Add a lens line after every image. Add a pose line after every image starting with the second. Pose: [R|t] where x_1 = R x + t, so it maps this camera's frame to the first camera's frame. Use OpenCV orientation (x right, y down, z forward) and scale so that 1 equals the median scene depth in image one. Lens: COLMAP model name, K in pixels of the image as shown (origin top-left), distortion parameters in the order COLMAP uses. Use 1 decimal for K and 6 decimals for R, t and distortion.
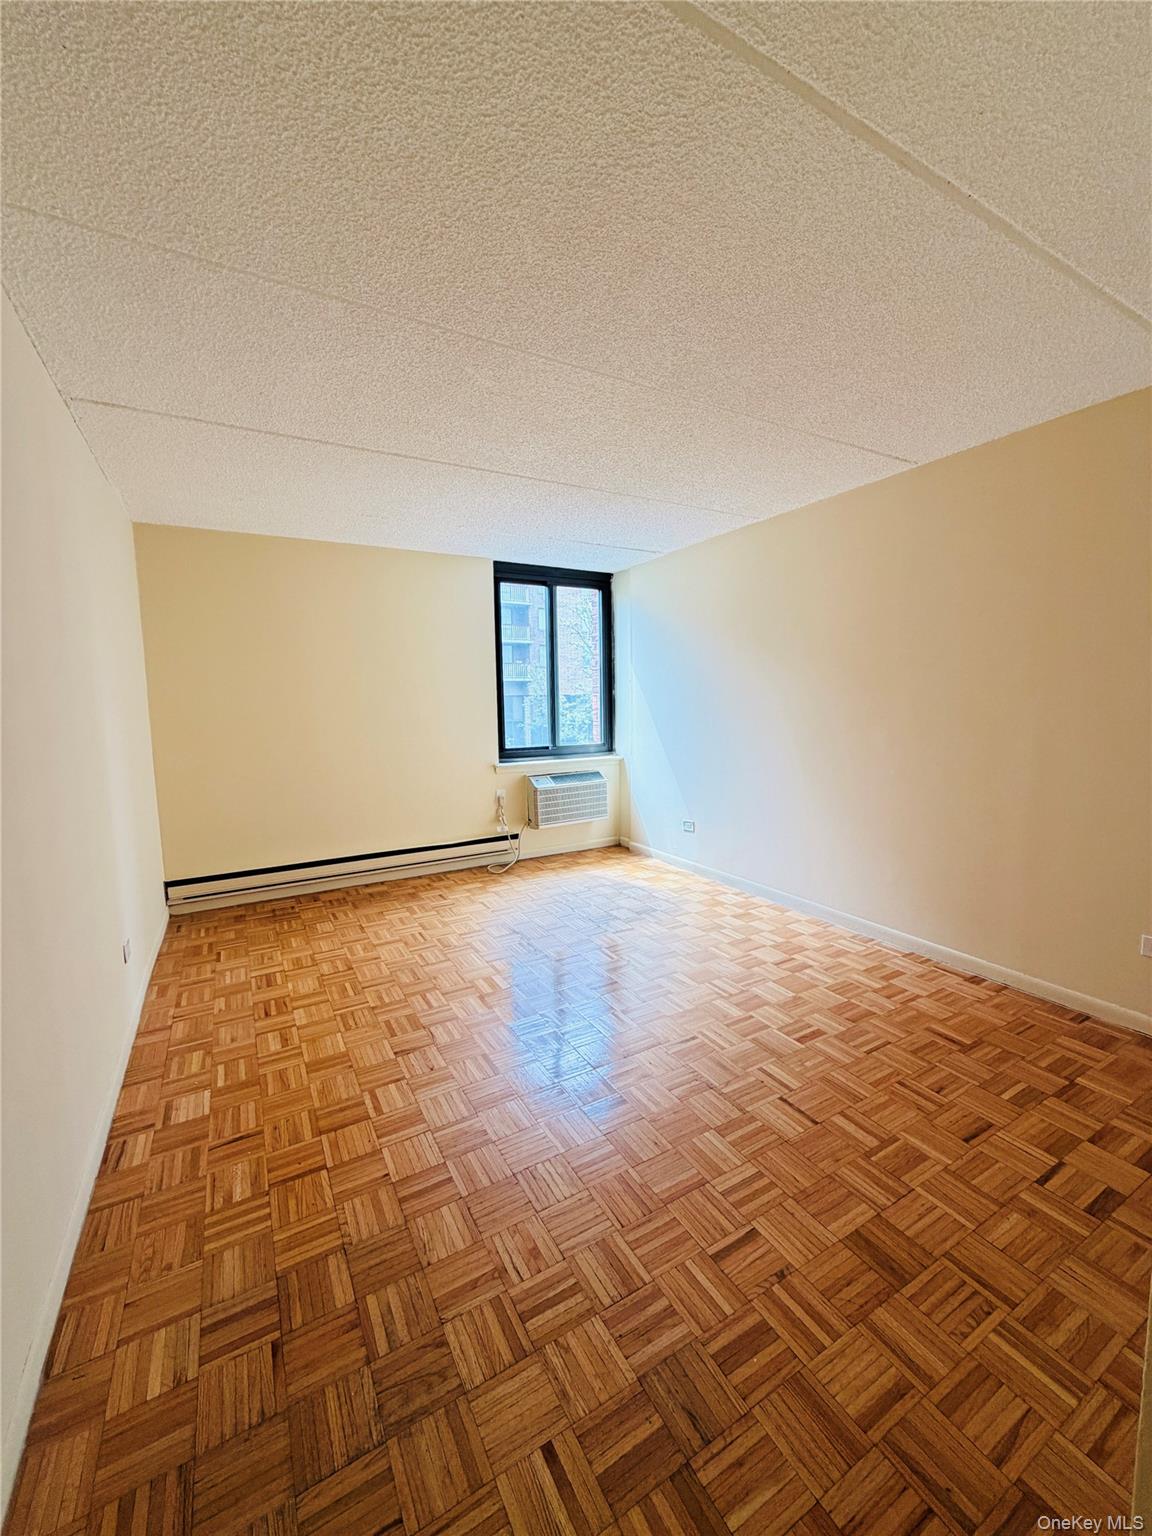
lens RADIAL K [[610.4, 0, 577.4], [0, 610.4, 766.9], [0, 0, 1]] dist [-0.000930, -0.000217]
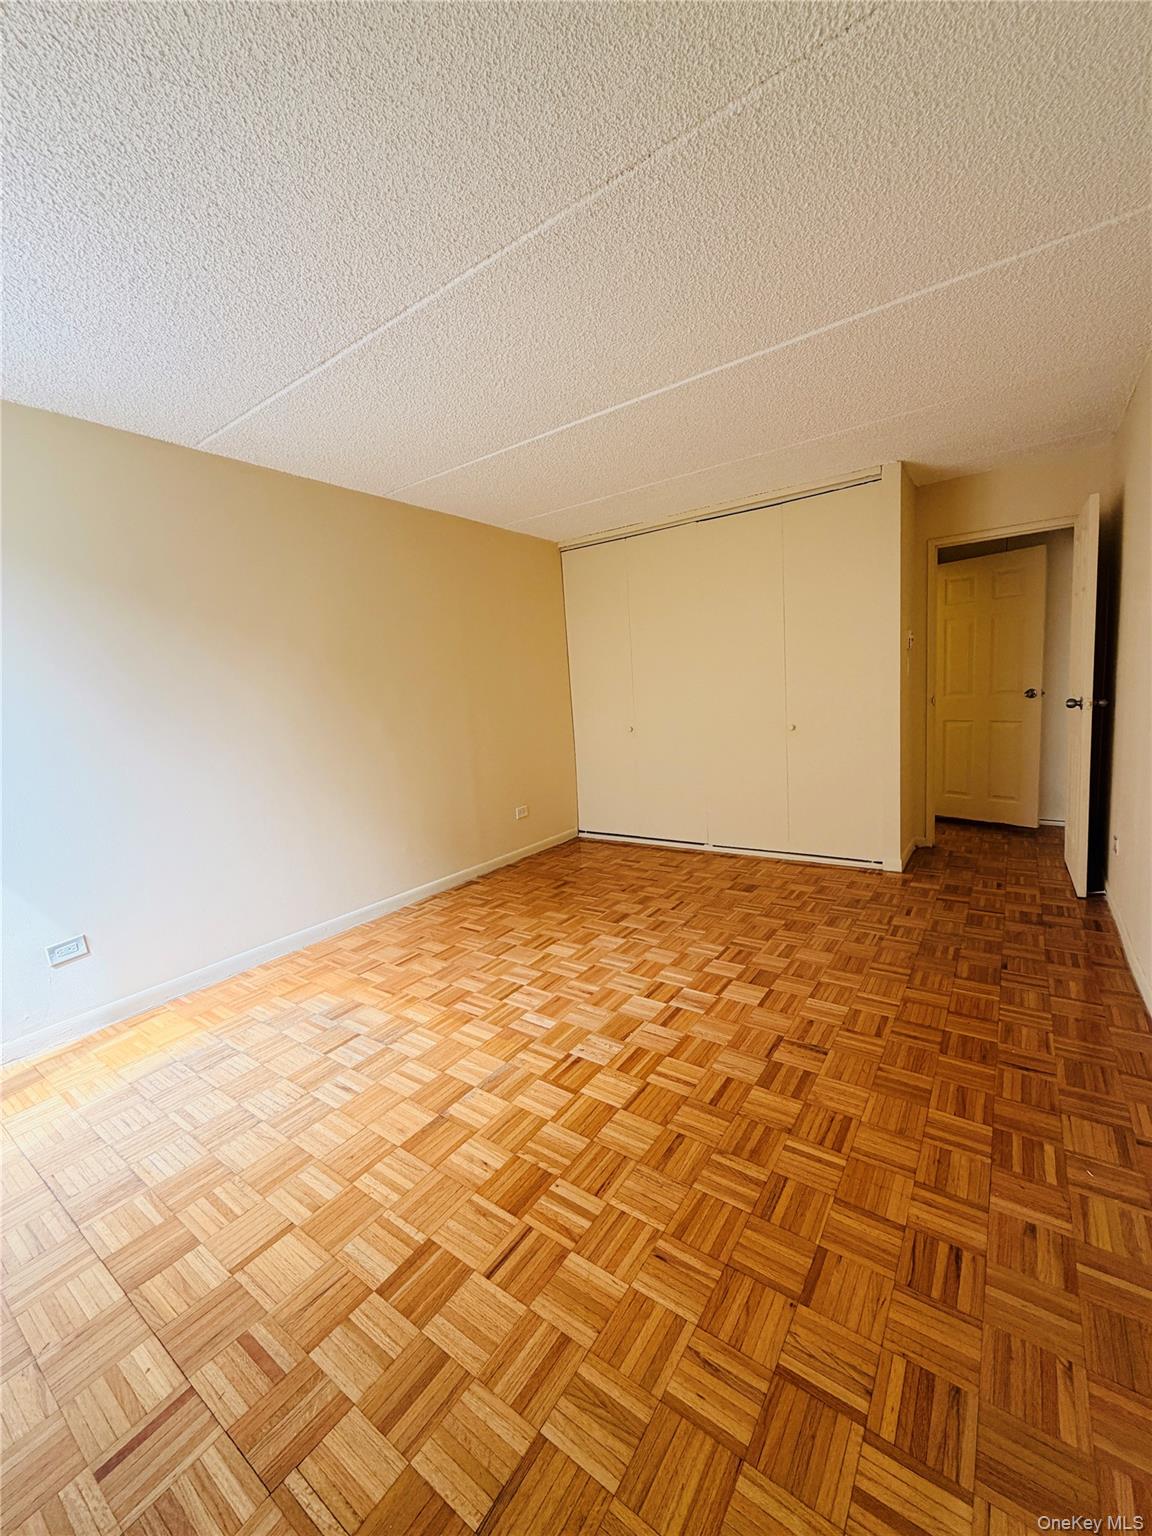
lens RADIAL K [[610.4, 0, 575.4], [0, 610.4, 767.1], [0, 0, 1]] dist [-0.000930, -0.000217]
pose [[-0.416262, -0.068286, 0.906677, -0.836980], [0.170737, 0.973567, 0.151710, -0.108974], [-0.893070, 0.217954, -0.393600, 1.447571]]
